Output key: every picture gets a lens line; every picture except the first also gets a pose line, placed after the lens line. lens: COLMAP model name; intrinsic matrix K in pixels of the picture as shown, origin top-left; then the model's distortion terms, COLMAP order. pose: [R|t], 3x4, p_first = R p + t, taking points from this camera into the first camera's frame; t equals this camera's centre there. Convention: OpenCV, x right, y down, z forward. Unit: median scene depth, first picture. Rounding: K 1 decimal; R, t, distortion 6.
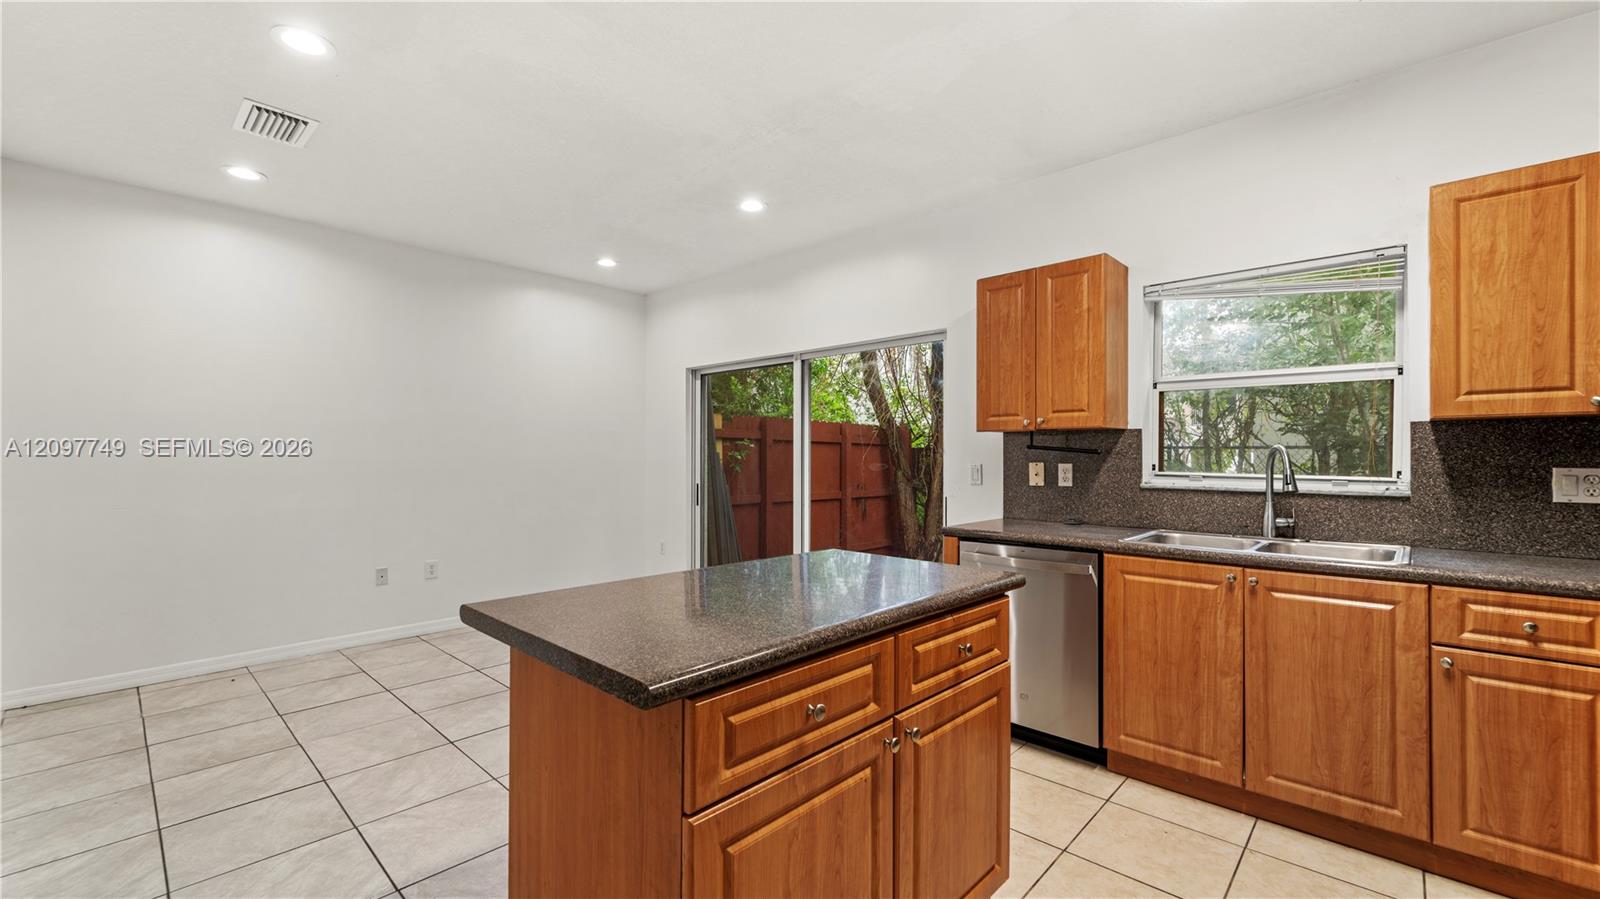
lens RADIAL K [[653.6, 0, 792.8], [0, 653.6, 451.6], [0, 0, 1]] dist [-0.000269, -0.001820]
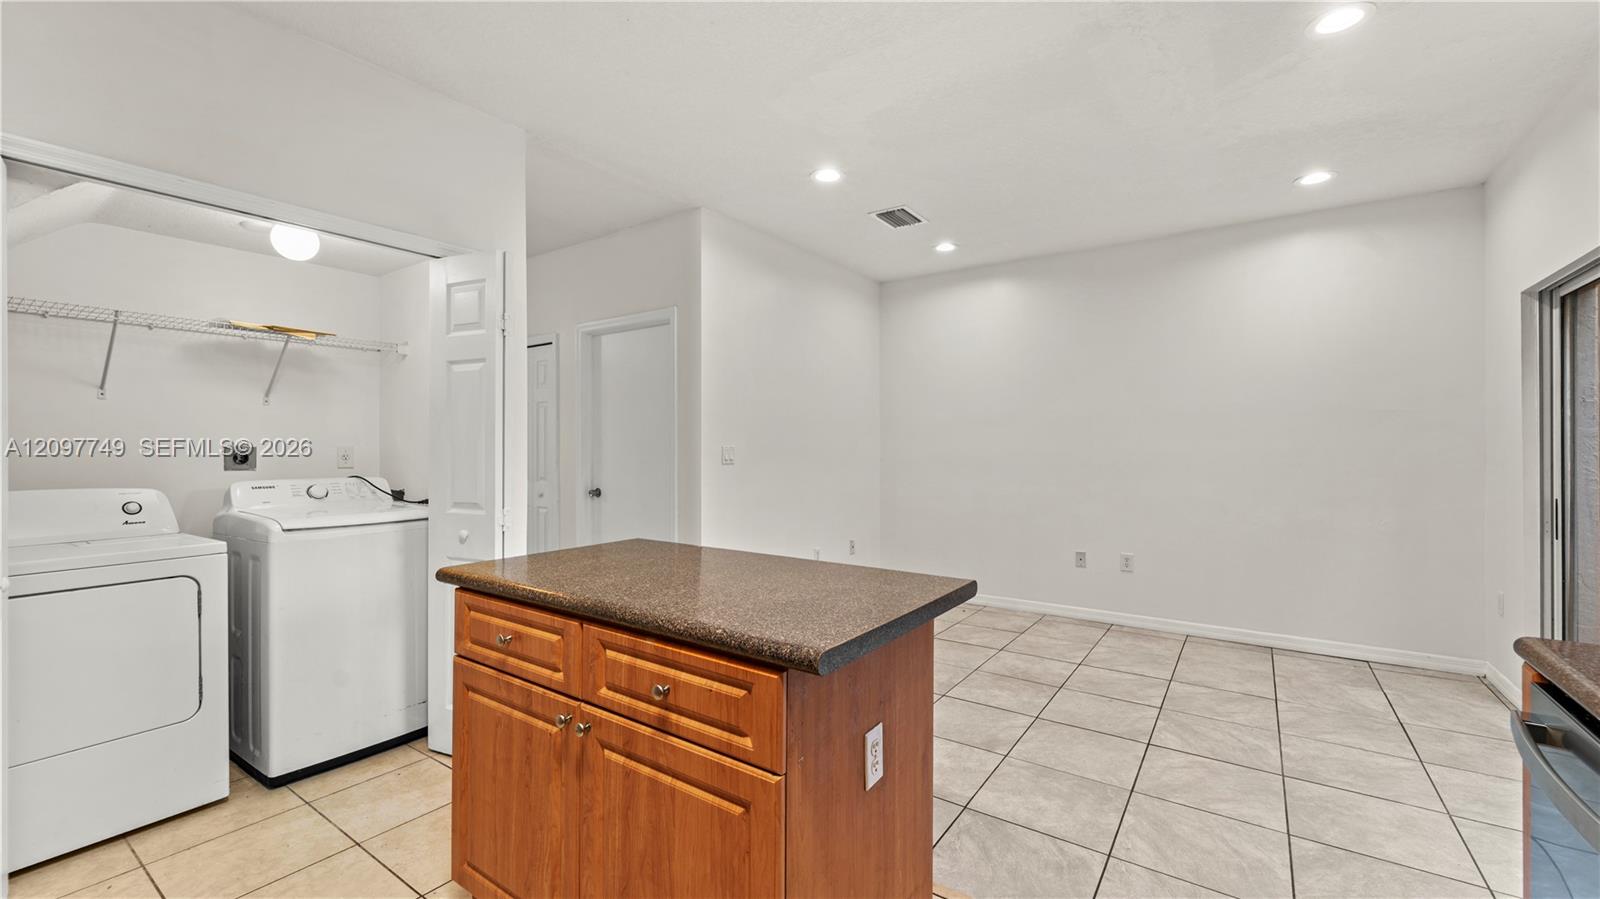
lens RADIAL K [[653.6, 0, 786.4], [0, 653.6, 449.1], [0, 0, 1]] dist [-0.000269, -0.001820]
pose [[0.133222, 0.003313, -0.991081, 0.634633], [0.003634, 0.999986, 0.003832, 0.004375], [0.991080, -0.004112, 0.133208, 0.622887]]
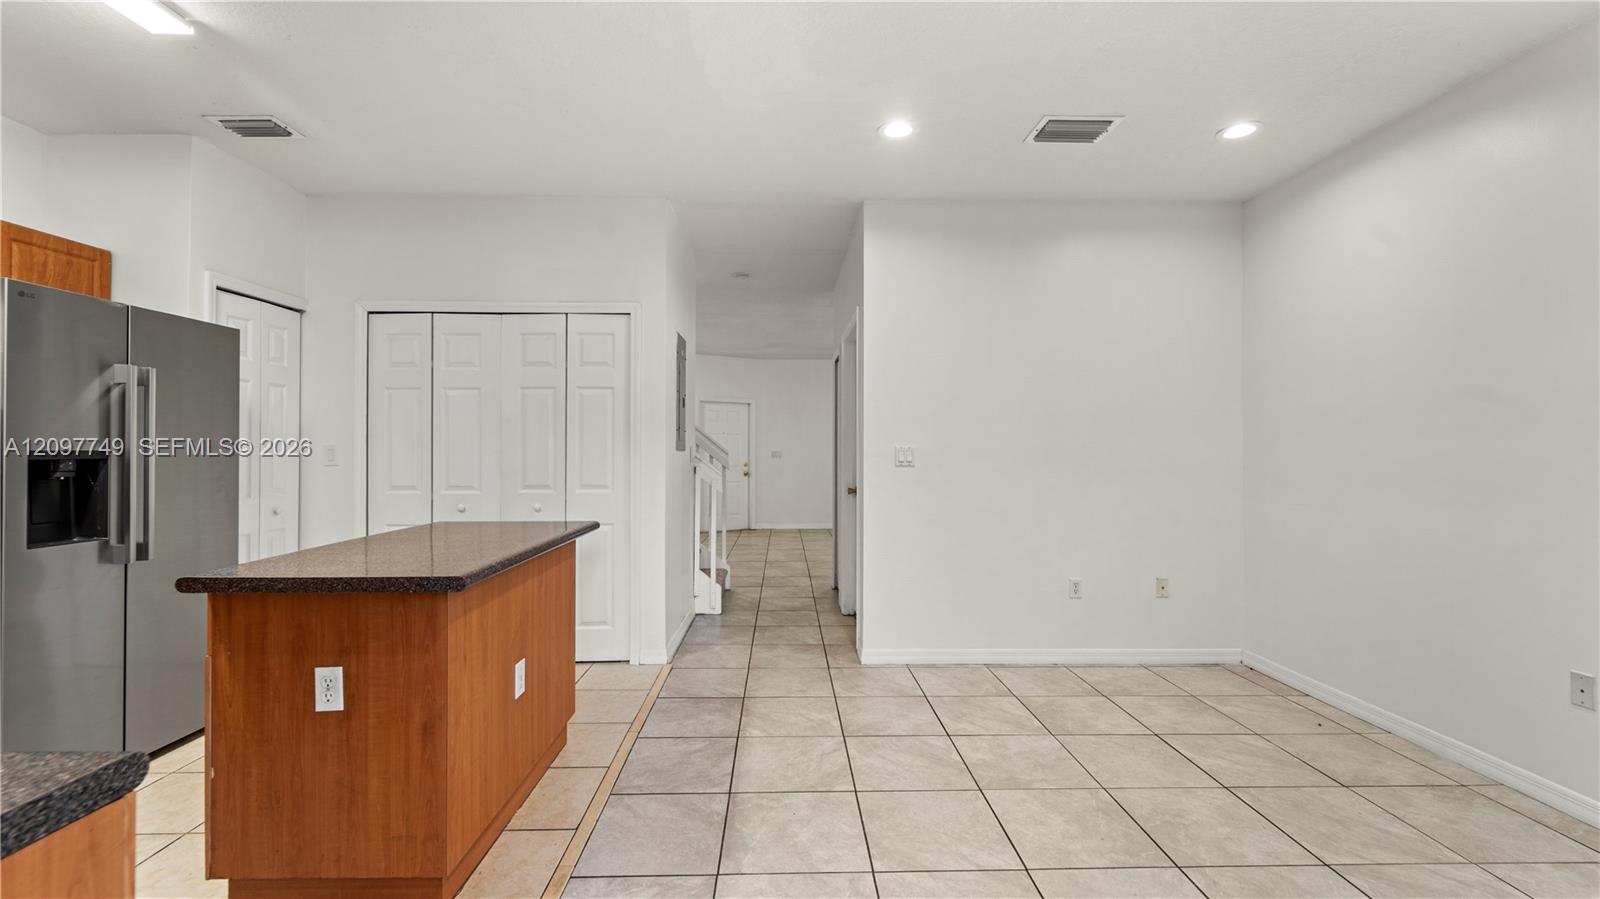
lens RADIAL K [[653.6, 0, 791.1], [0, 653.6, 453.6], [0, 0, 1]] dist [-0.000269, -0.001820]
pose [[-0.712270, 0.000319, -0.701906, 0.258766], [-0.000614, 0.999999, 0.001077, 0.014278], [0.701905, 0.001198, -0.712269, 1.551314]]
